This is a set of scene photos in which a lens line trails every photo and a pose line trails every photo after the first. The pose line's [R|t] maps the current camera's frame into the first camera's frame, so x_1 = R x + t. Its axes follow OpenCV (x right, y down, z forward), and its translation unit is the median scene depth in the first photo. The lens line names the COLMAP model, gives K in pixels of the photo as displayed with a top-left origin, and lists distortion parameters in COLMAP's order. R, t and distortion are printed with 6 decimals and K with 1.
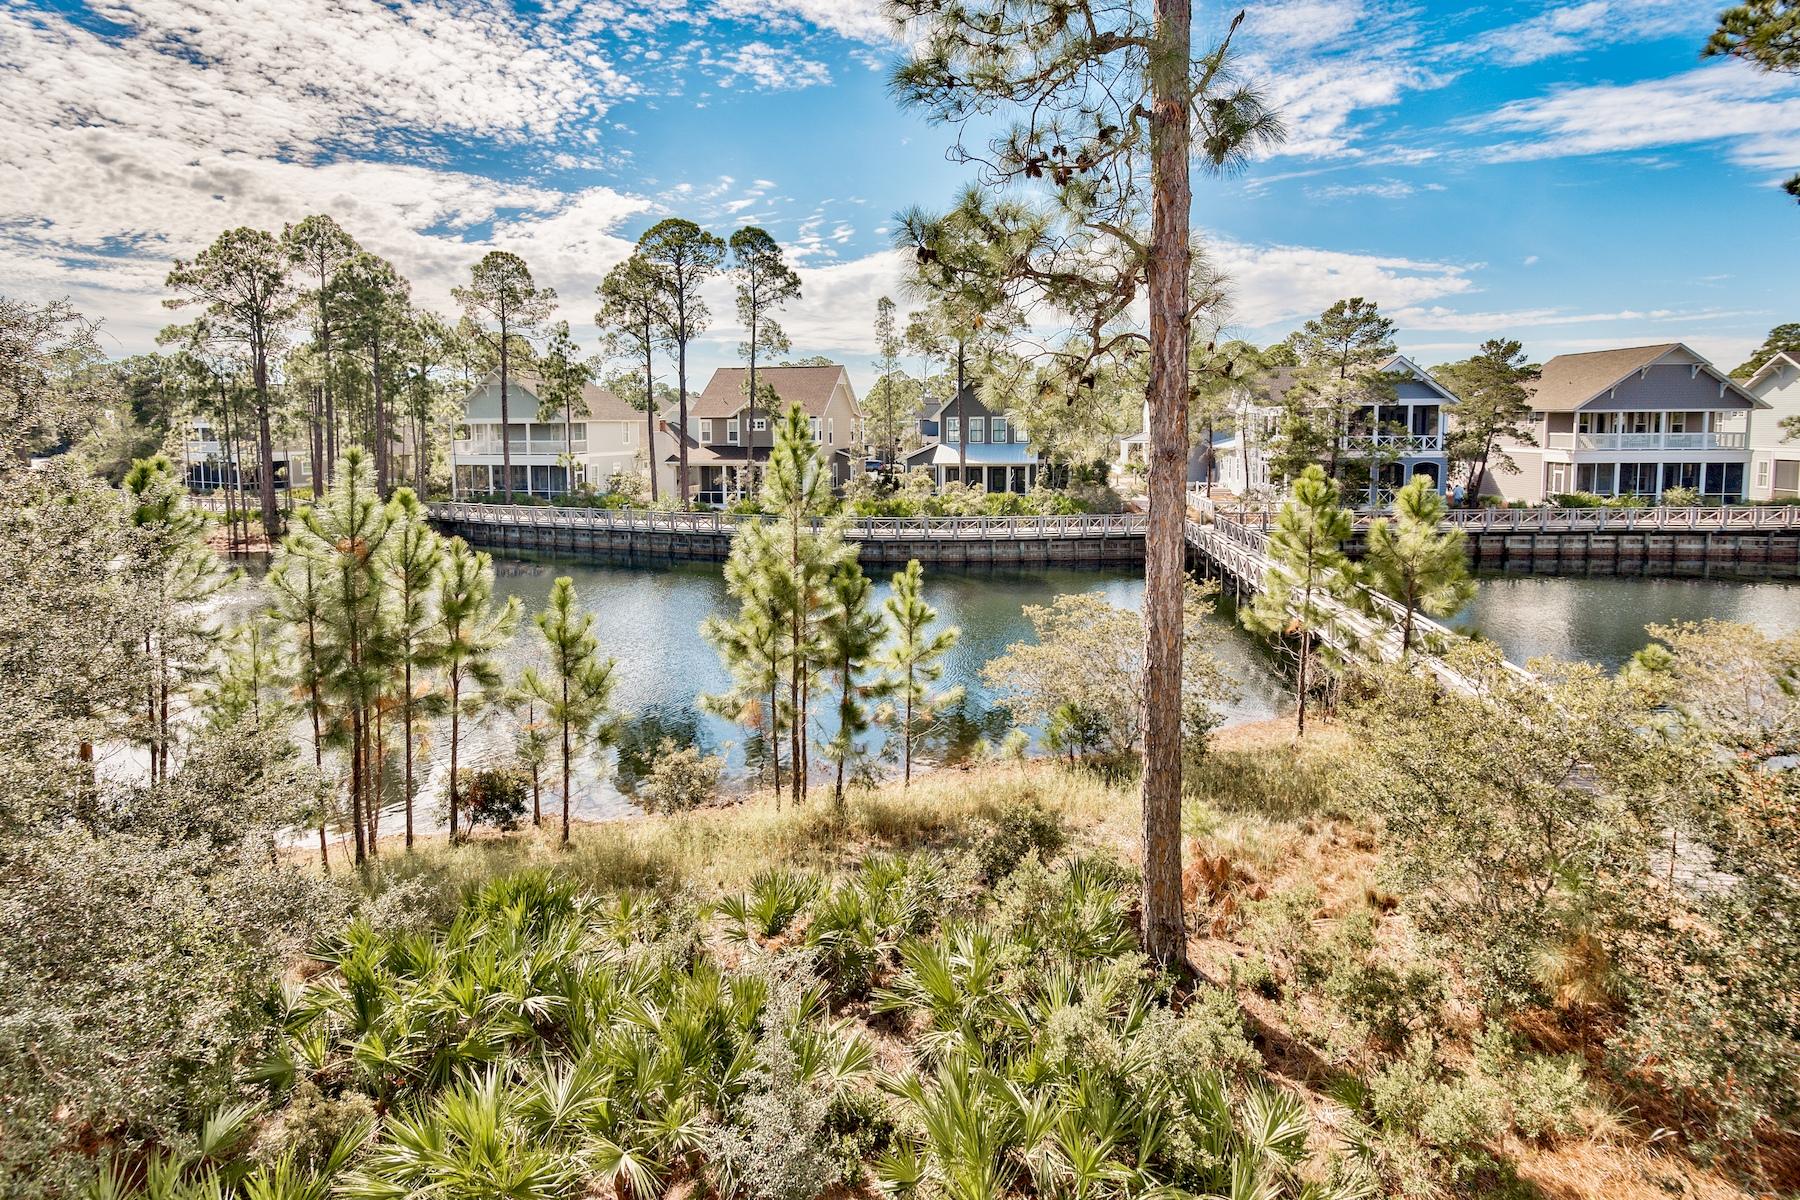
lens RADIAL K [[911.4, 0, 892.9], [0, 911.4, 492.2], [0, 0, 1]] dist [-0.006486, 0.001025]
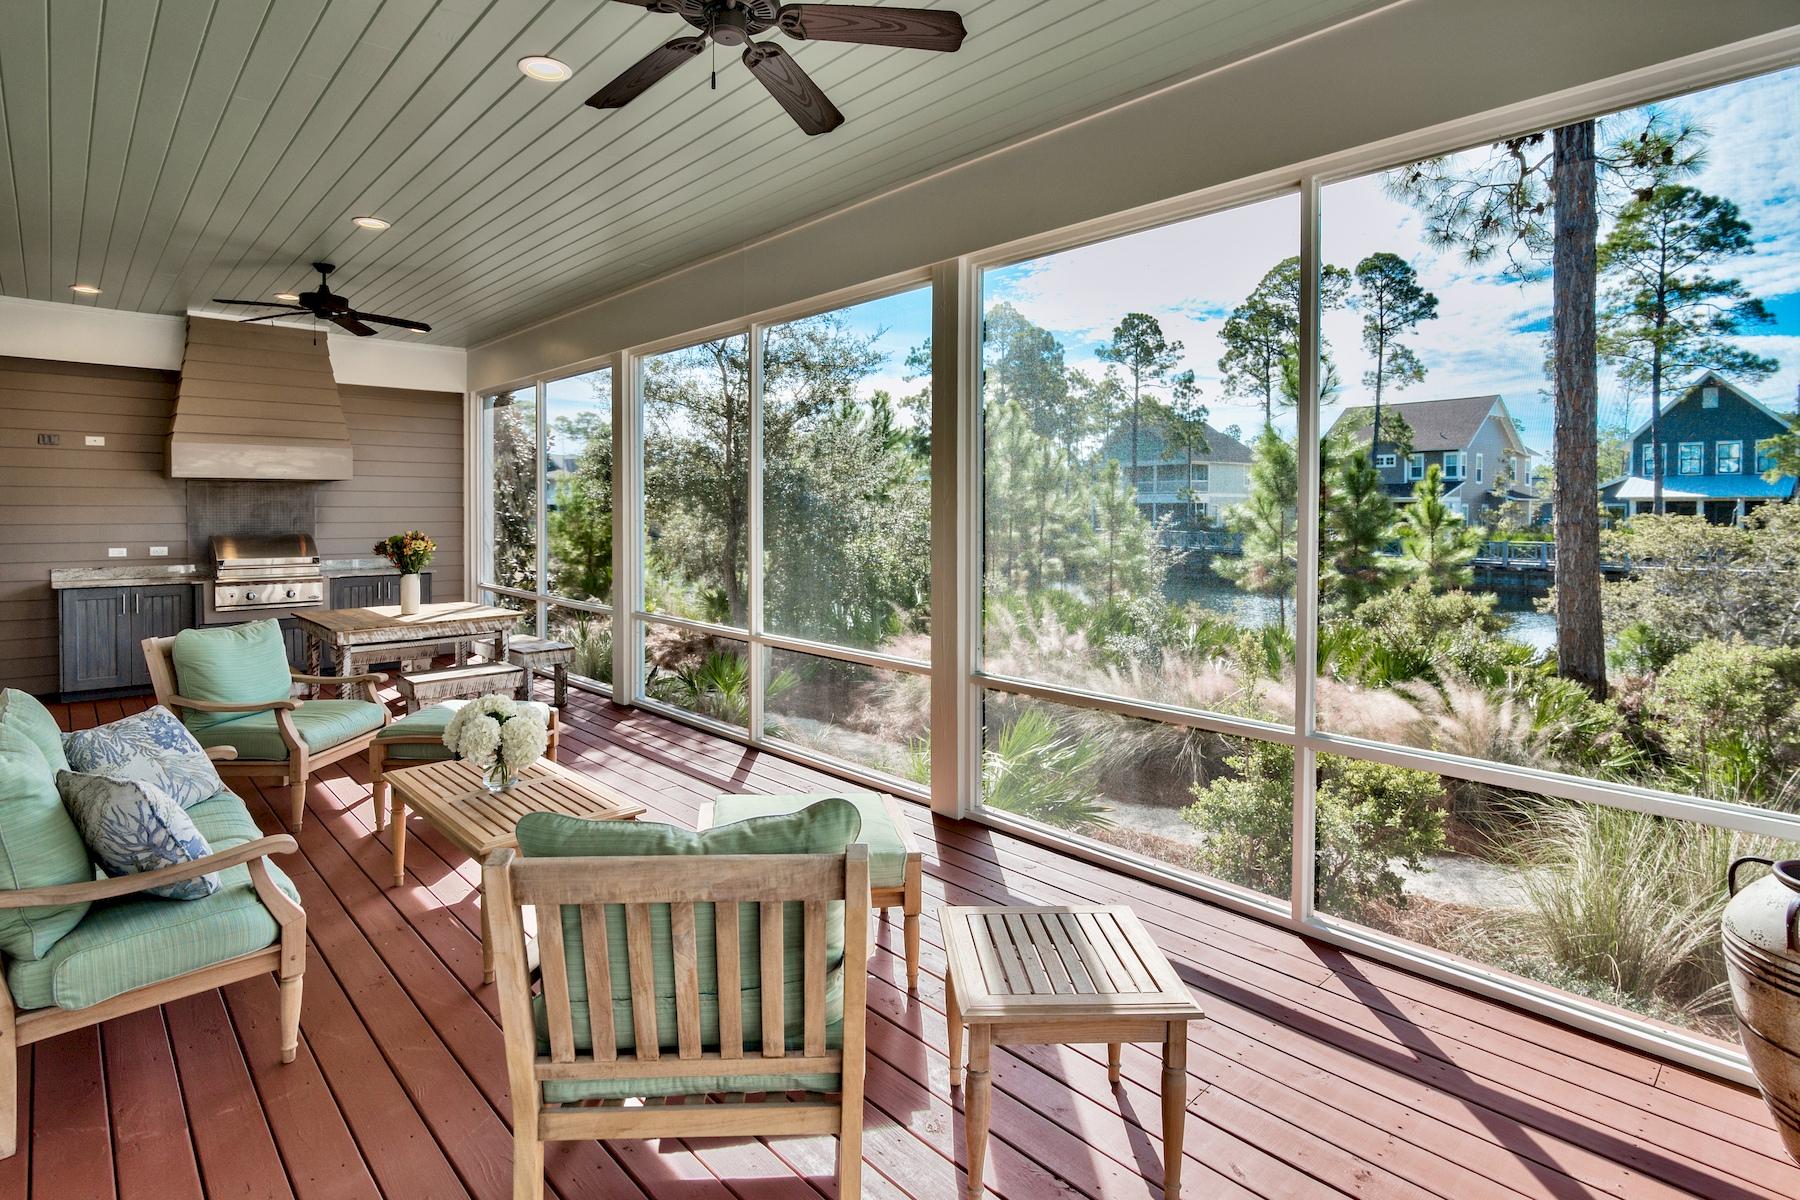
lens RADIAL K [[911.4, 0, 878.9], [0, 911.4, 530.7], [0, 0, 1]] dist [-0.006486, 0.001025]
pose [[0.763936, 0.019188, -0.645006, 0.069959], [-0.058249, 0.997528, -0.039314, 0.077260], [0.642657, 0.067604, 0.763165, -0.070695]]
